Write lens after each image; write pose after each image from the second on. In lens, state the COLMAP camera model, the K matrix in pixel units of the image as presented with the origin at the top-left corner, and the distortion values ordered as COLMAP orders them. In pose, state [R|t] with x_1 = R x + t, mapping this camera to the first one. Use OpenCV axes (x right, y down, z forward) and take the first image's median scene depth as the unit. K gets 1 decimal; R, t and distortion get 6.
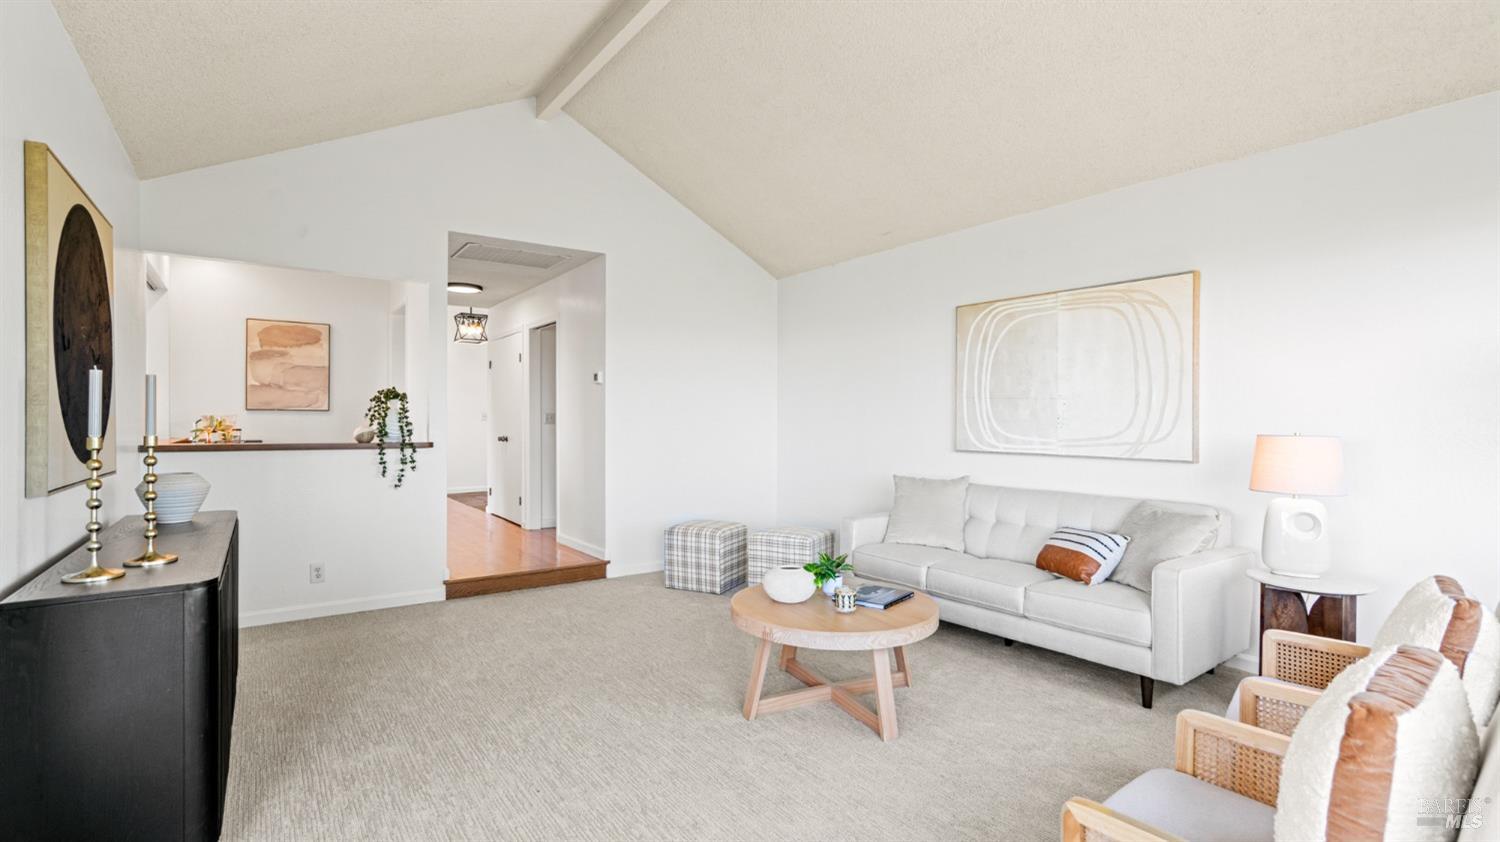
lens RADIAL K [[698.2, 0, 741.6], [0, 698.2, 421.9], [0, 0, 1]] dist [-0.043152, 0.025640]
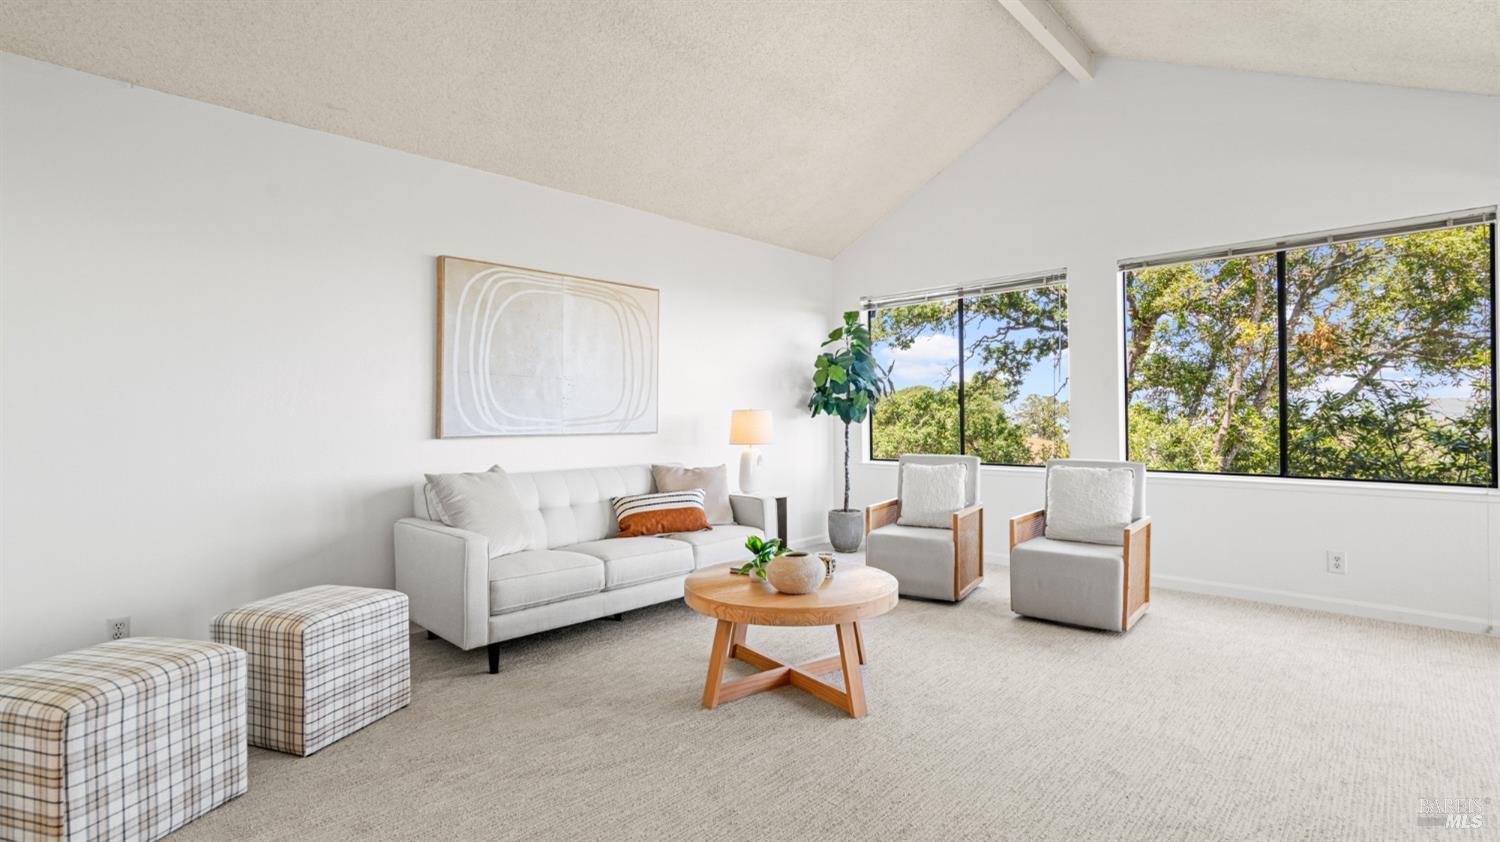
lens RADIAL K [[698.2, 0, 741.6], [0, 698.2, 421.9], [0, 0, 1]] dist [-0.043152, 0.025640]
pose [[-0.180921, -0.011532, 0.983430, -0.560272], [0.007058, 0.999890, 0.013023, 0.016718], [-0.983472, 0.009297, -0.180820, 0.860950]]
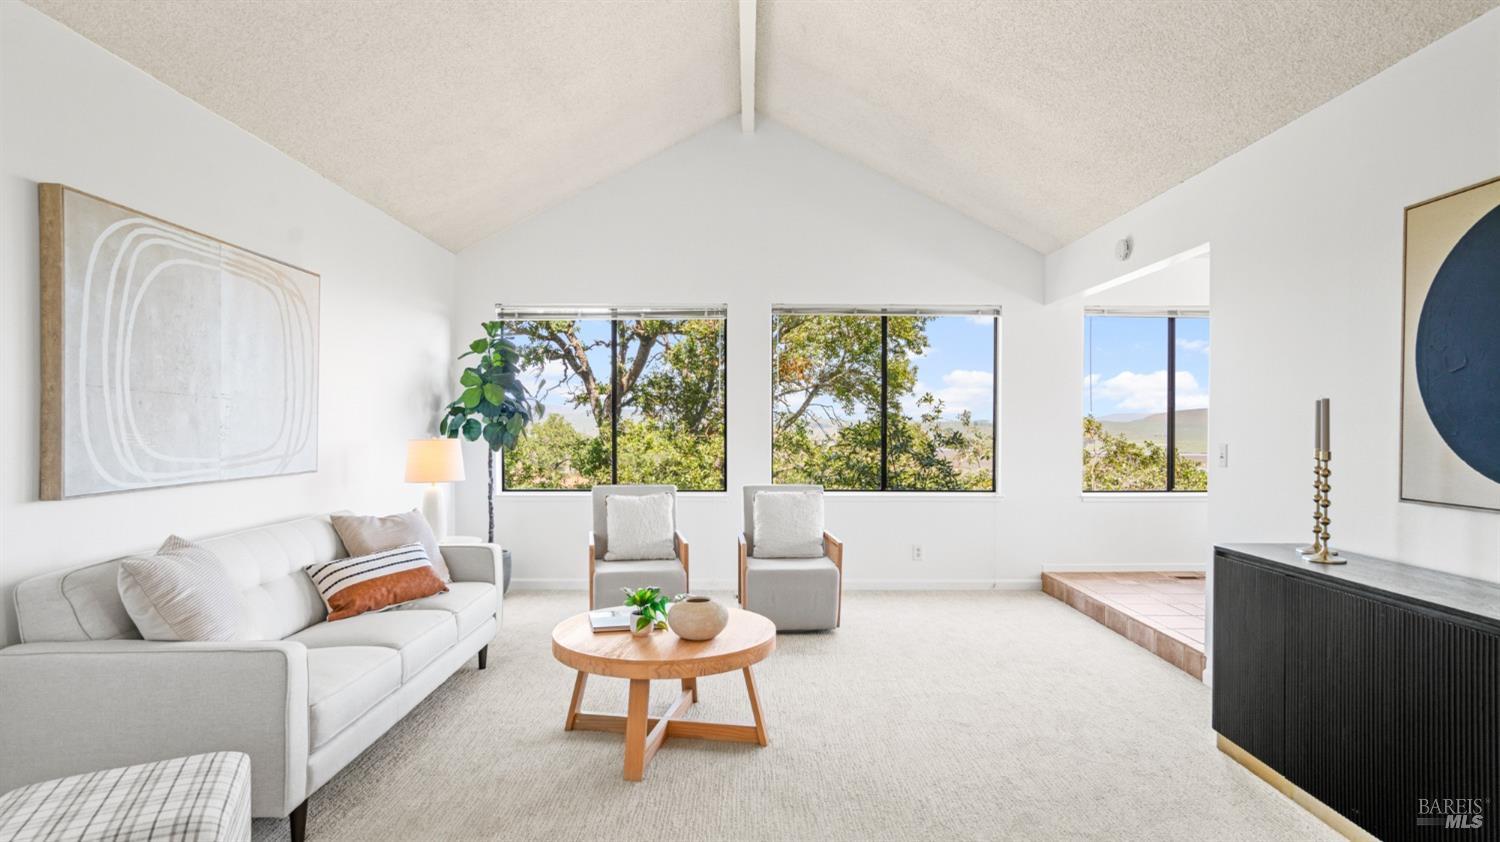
lens RADIAL K [[805.5, 0, 753.9], [0, 805.5, 442.1], [0, 0, 1]] dist [-0.027967, 0.040013]
pose [[-0.820029, -0.020885, 0.571941, -0.397350], [-0.006204, 0.999600, 0.027606, -0.014171], [-0.572289, 0.019089, -0.819830, 1.252051]]
